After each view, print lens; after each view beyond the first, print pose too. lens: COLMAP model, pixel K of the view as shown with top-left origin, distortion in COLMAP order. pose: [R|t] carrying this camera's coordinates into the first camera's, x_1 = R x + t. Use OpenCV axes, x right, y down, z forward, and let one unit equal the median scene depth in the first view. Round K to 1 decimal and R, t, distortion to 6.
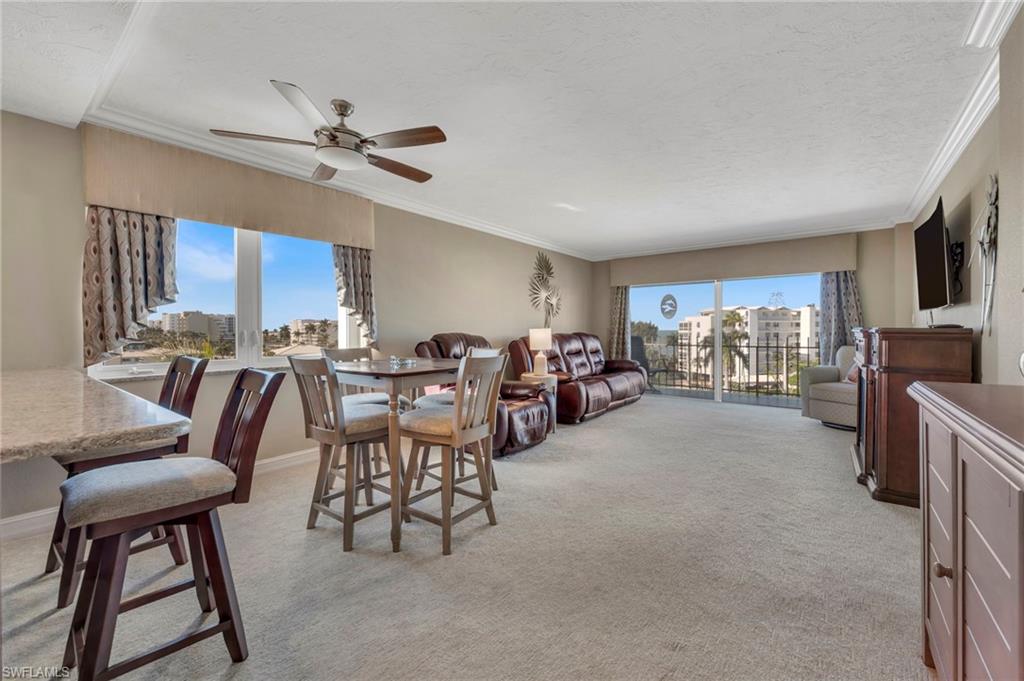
lens RADIAL K [[416.6, 0, 486.0], [0, 416.6, 352.8], [0, 0, 1]] dist [0.002084, 0.000085]
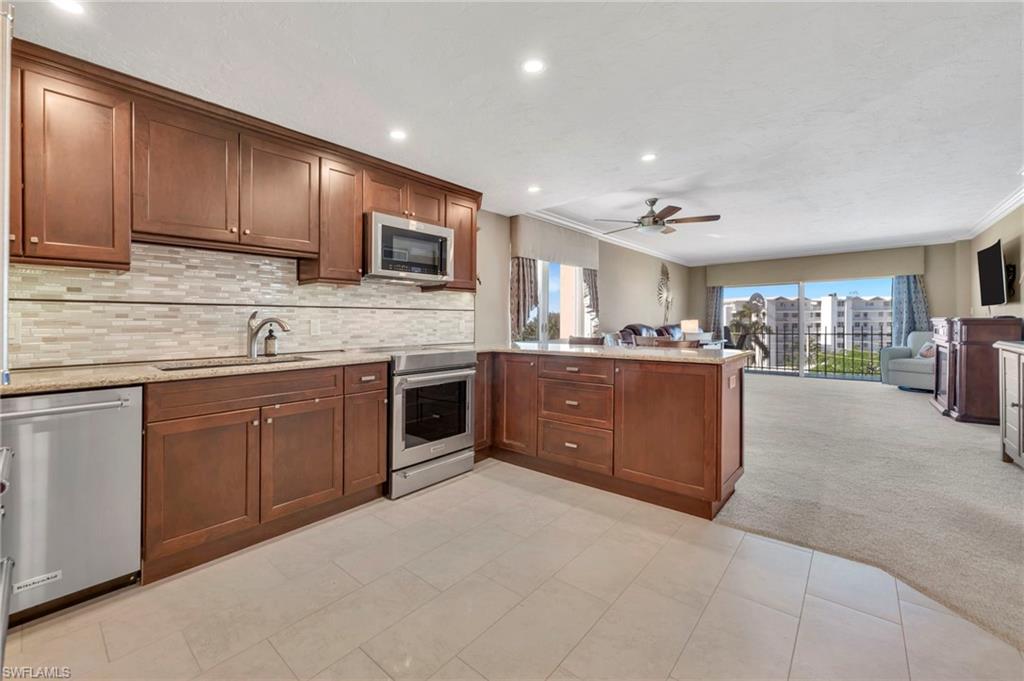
lens RADIAL K [[417.5, 0, 456.3], [0, 417.5, 345.8], [0, 0, 1]] dist [-0.000345, -0.000207]
pose [[0.997828, -0.004896, -0.065696, -0.546010], [0.004852, 0.999988, -0.000818, 0.024631], [0.065699, 0.000498, 0.997839, -0.451602]]
